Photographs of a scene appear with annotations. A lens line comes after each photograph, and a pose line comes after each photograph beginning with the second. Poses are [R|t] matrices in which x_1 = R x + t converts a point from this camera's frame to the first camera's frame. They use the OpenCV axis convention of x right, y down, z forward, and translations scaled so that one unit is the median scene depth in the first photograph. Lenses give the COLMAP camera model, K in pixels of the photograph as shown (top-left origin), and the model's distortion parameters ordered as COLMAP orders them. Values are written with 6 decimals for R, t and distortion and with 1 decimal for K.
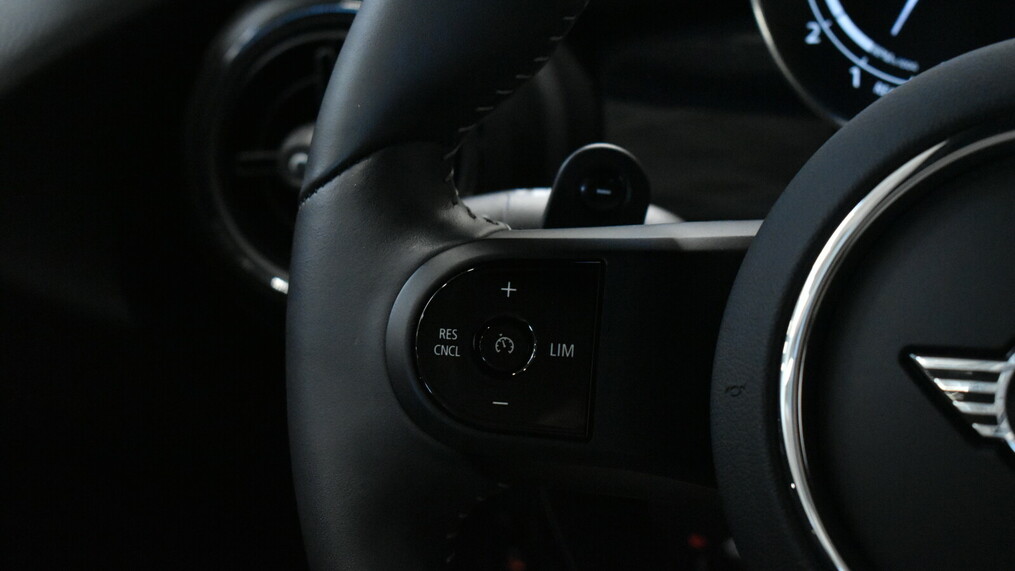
lens RADIAL K [[2066.3, 0, 504.8], [0, 2066.3, 286.8], [0, 0, 1]] dist [0.188894, 0.000000]
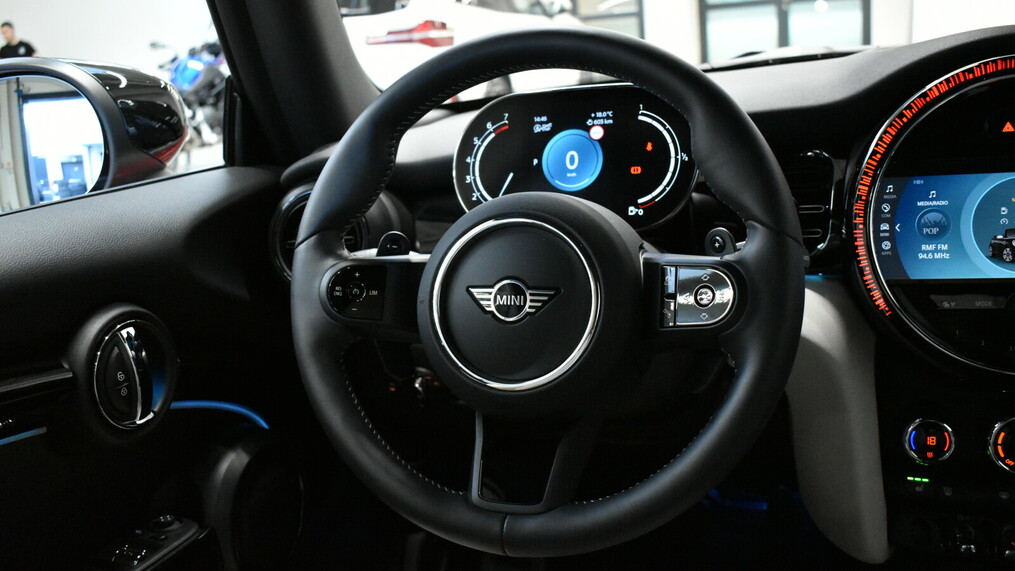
lens RADIAL K [[980.0, 0, 507.6], [0, 980.0, 284.2], [0, 0, 1]] dist [-0.019987, 0.000000]
pose [[0.998964, -0.012395, 0.043783, 0.164631], [0.014365, 0.998885, -0.044969, 0.086605], [-0.043177, 0.045551, 0.998028, -0.515460]]
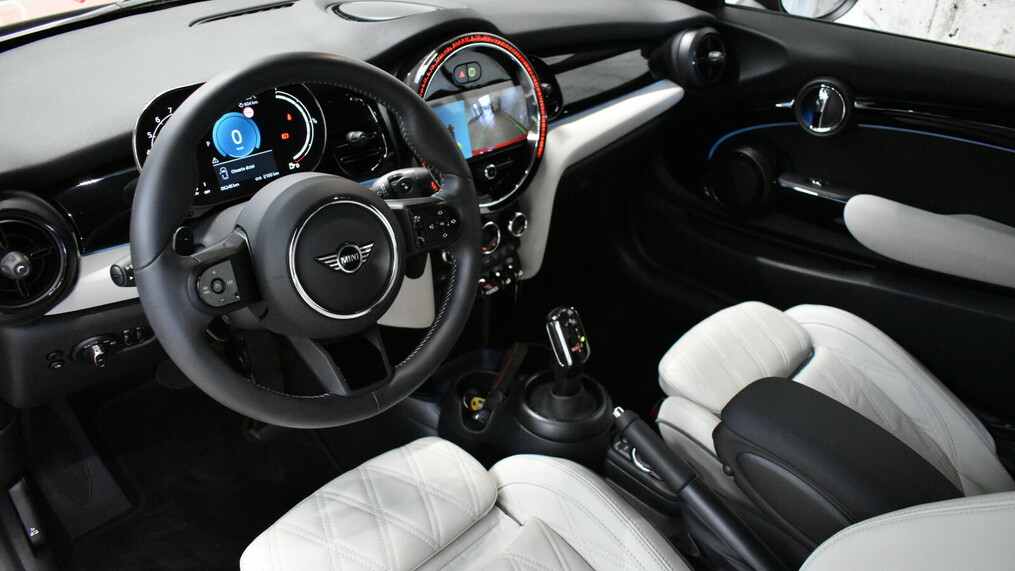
lens RADIAL K [[780.1, 0, 516.7], [0, 780.1, 275.7], [0, 0, 1]] dist [-0.008883, -0.009932]
pose [[0.421420, -0.369359, 0.828238, -0.954235], [0.180374, 0.929190, 0.322602, -0.369041], [-0.888746, 0.013442, 0.458202, -0.182280]]
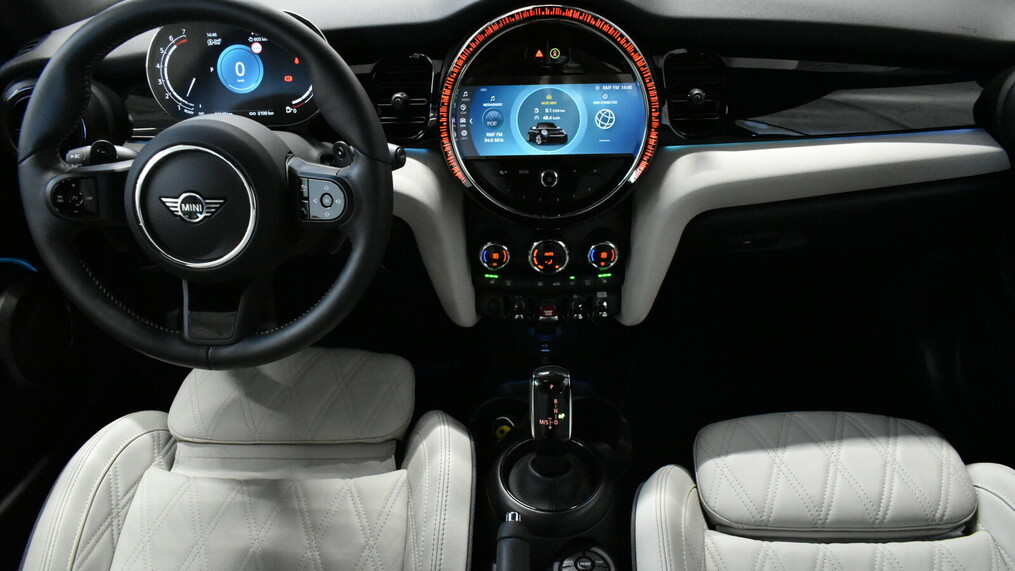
lens RADIAL K [[780.1, 0, 501.3], [0, 780.1, 286.4], [0, 0, 1]] dist [-0.008883, -0.009932]
pose [[0.947208, -0.126952, 0.294416, 0.333874], [0.036483, 0.954981, 0.294414, -0.234602], [-0.318538, -0.268131, 0.909197, -0.794700]]
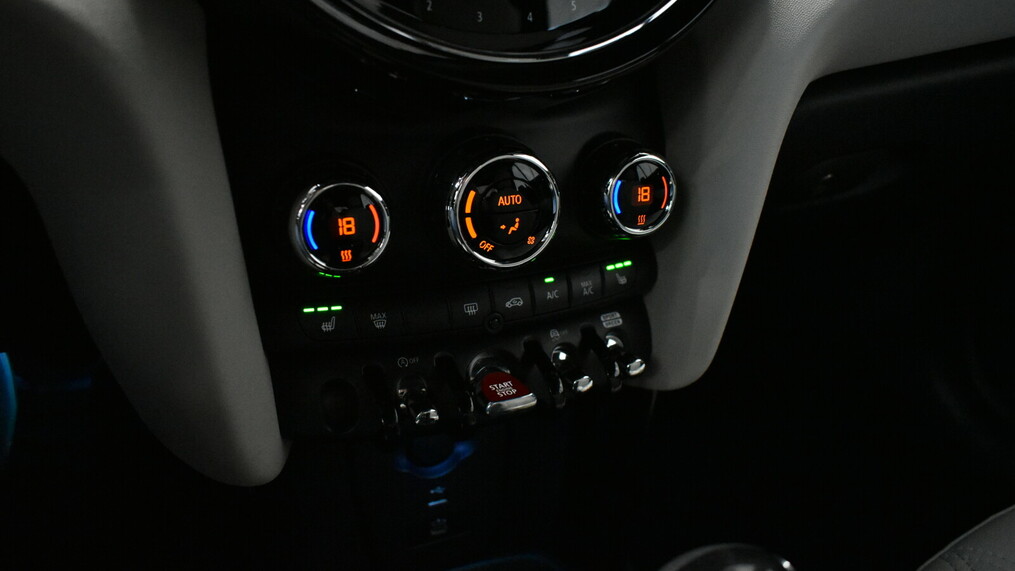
lens RADIAL K [[780.1, 0, 499.1], [0, 780.1, 294.0], [0, 0, 1]] dist [-0.008883, -0.009932]
pose [[0.723578, -0.192227, 0.662936, 0.588236], [0.106015, 0.979993, 0.168449, 0.240629], [-0.682053, -0.051605, 0.729480, 0.515724]]
